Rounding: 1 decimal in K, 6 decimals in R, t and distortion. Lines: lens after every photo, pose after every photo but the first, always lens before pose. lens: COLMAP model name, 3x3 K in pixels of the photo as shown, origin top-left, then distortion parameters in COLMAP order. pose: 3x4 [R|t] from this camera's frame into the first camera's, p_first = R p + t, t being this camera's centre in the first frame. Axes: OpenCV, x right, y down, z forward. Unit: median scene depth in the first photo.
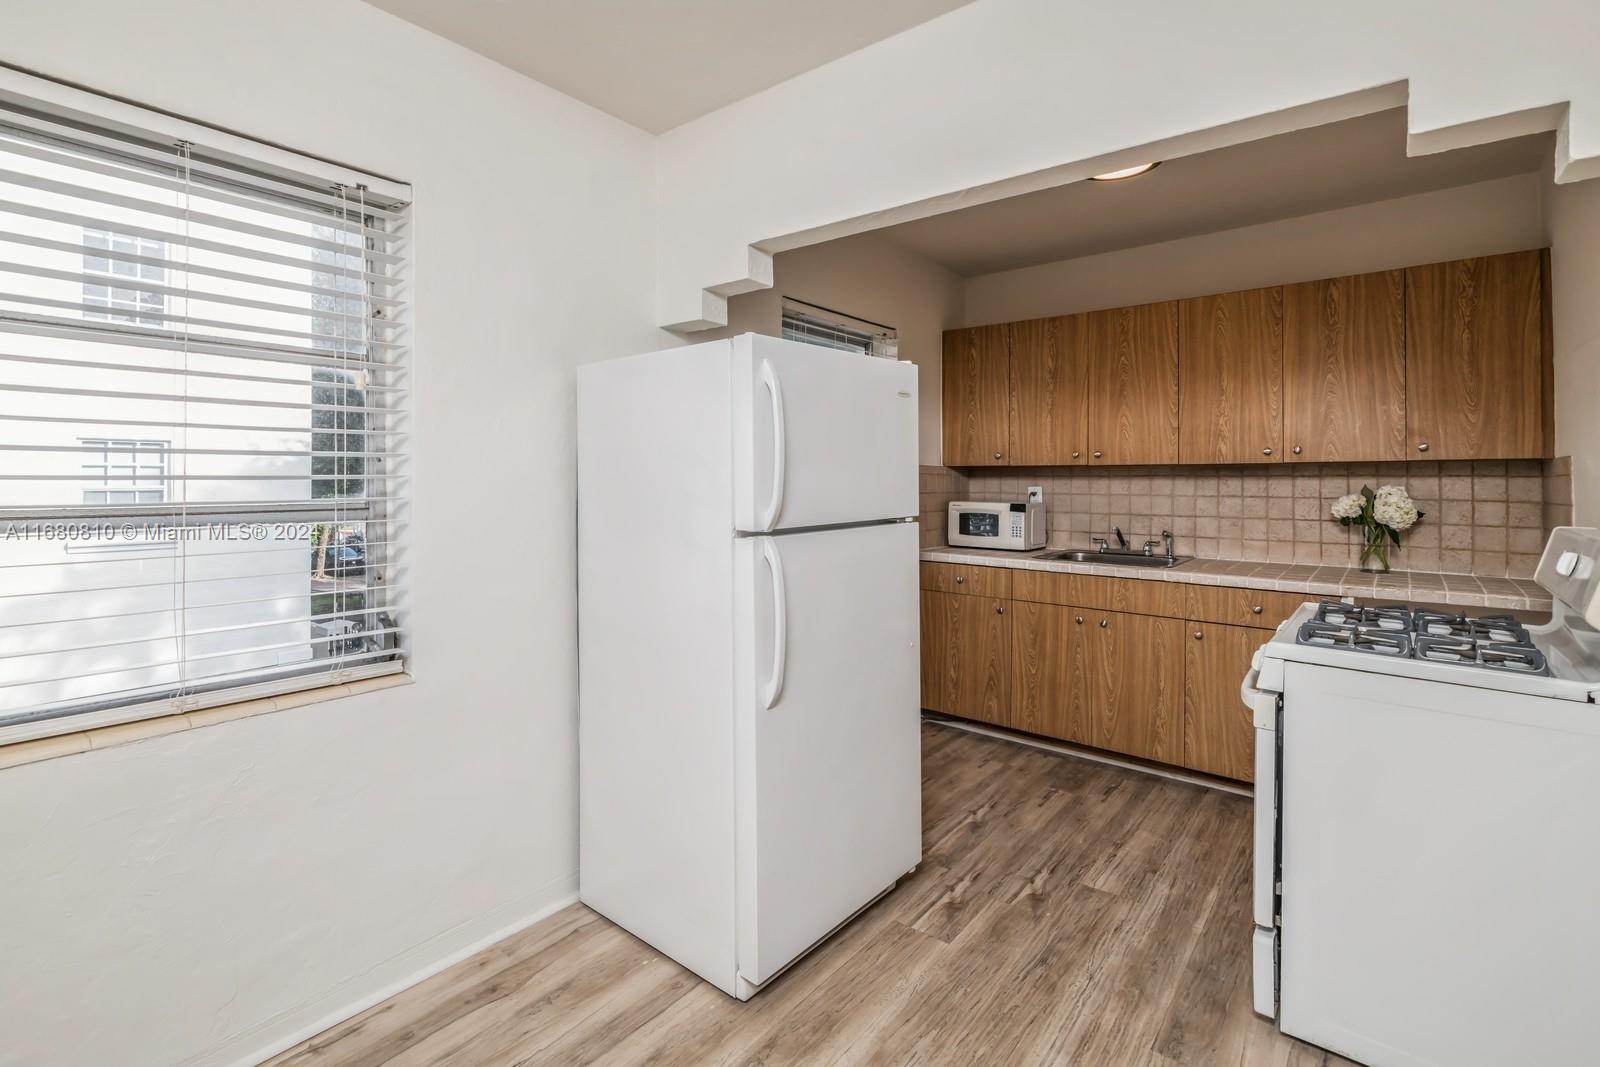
lens RADIAL K [[722.6, 0, 793.6], [0, 722.6, 525.4], [0, 0, 1]] dist [0.002339, -0.000999]
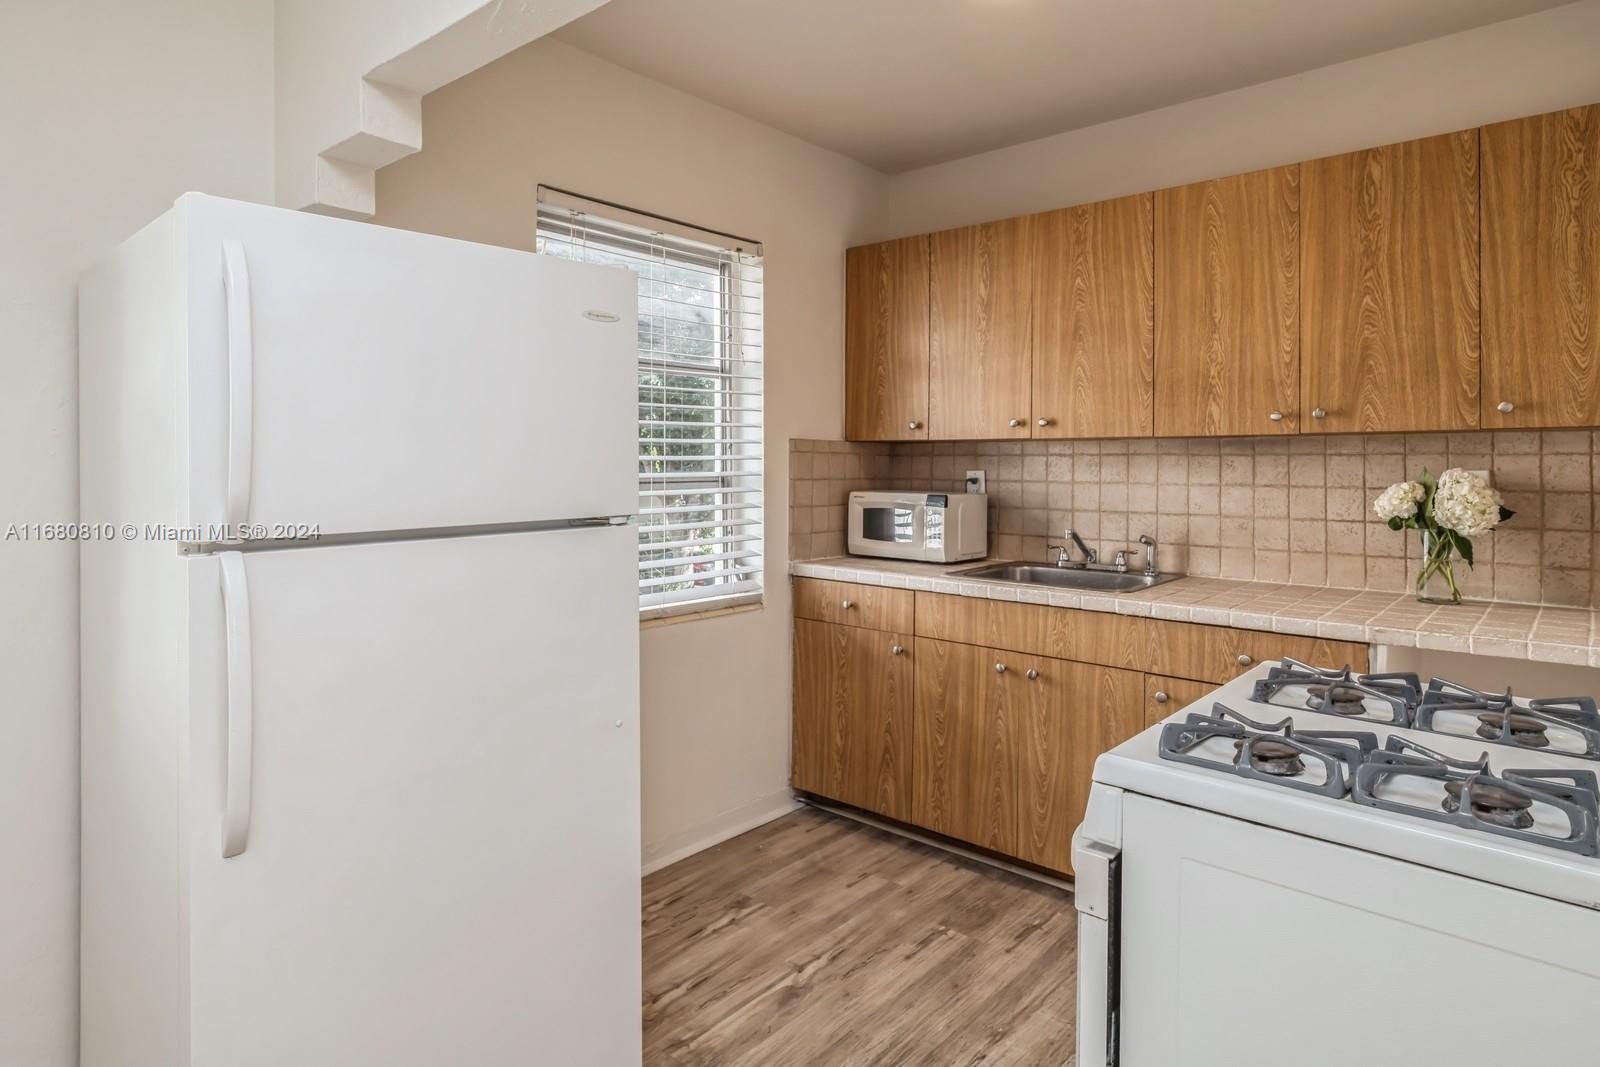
lens RADIAL K [[883.3, 0, 804.0], [0, 883.3, 519.1], [0, 0, 1]] dist [0.001907, 0.001322]
pose [[0.999553, 0.004224, -0.029592, 0.248014], [-0.004241, 0.999991, -0.000490, -0.006986], [0.029590, 0.000615, 0.999562, 0.183391]]
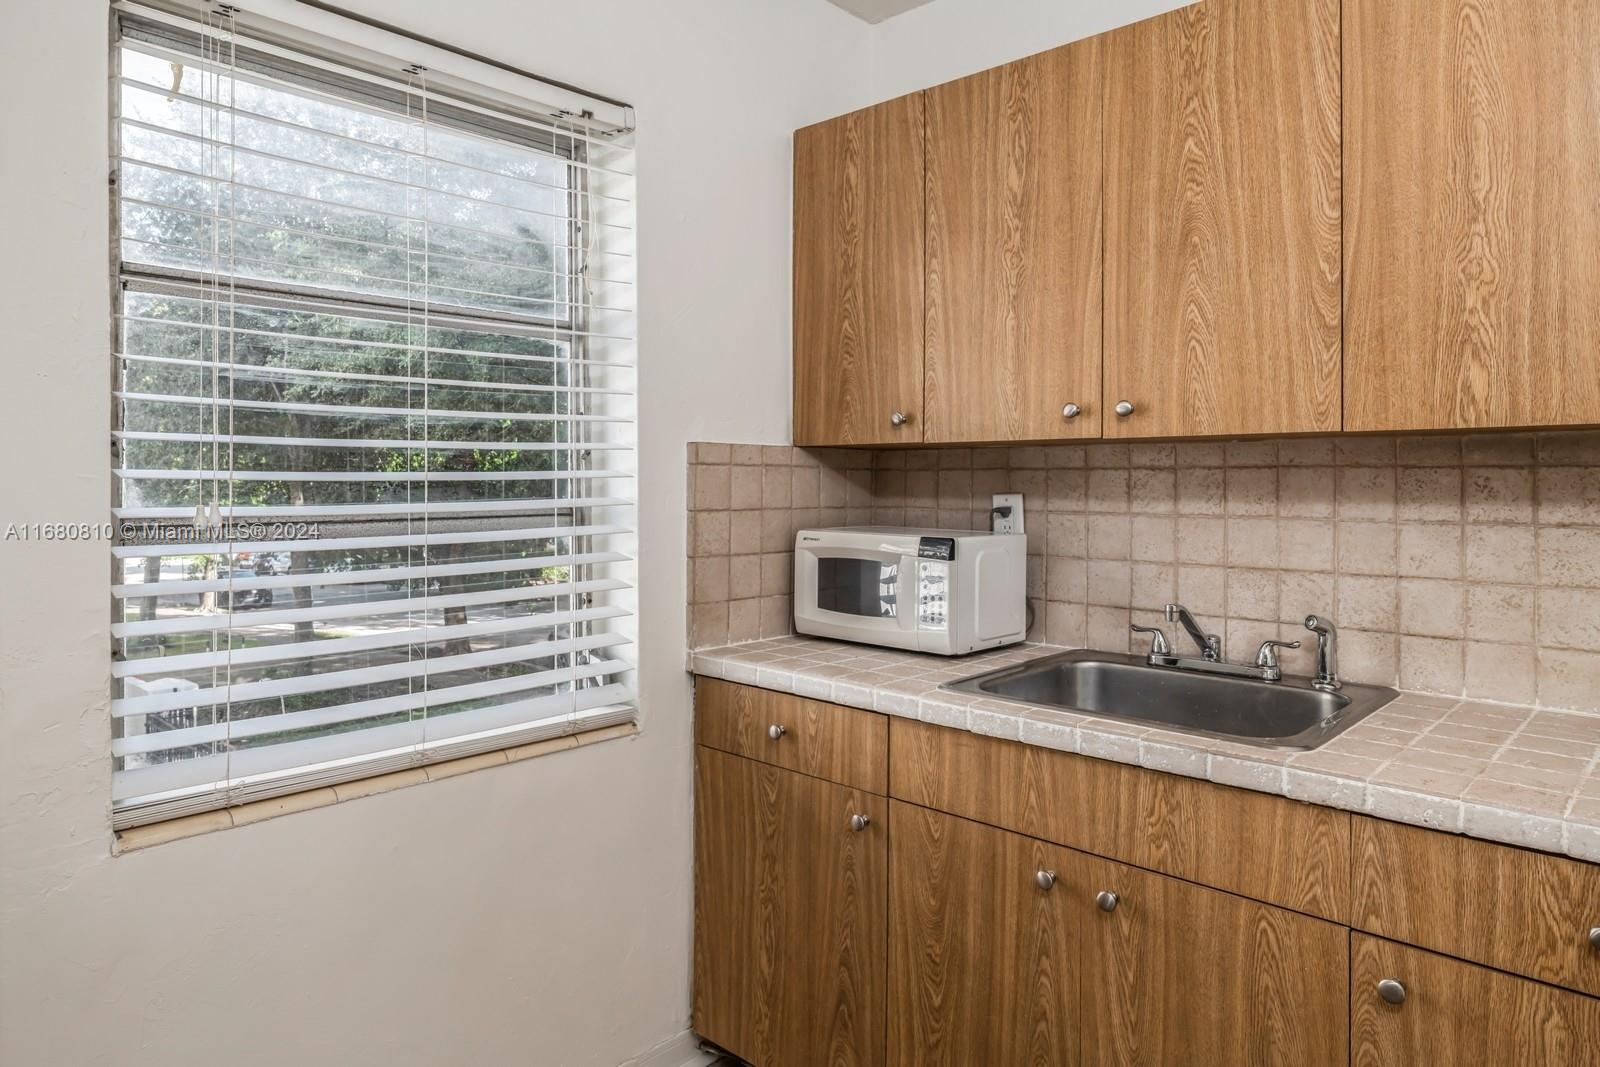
lens RADIAL K [[977.3, 0, 800.7], [0, 977.3, 533.1], [0, 0, 1]] dist [-0.001262, 0.003086]
pose [[0.997375, 0.002007, -0.072383, 0.326938], [-0.002506, 0.999974, -0.006805, -0.034251], [0.072367, 0.006969, 0.997354, 0.547166]]
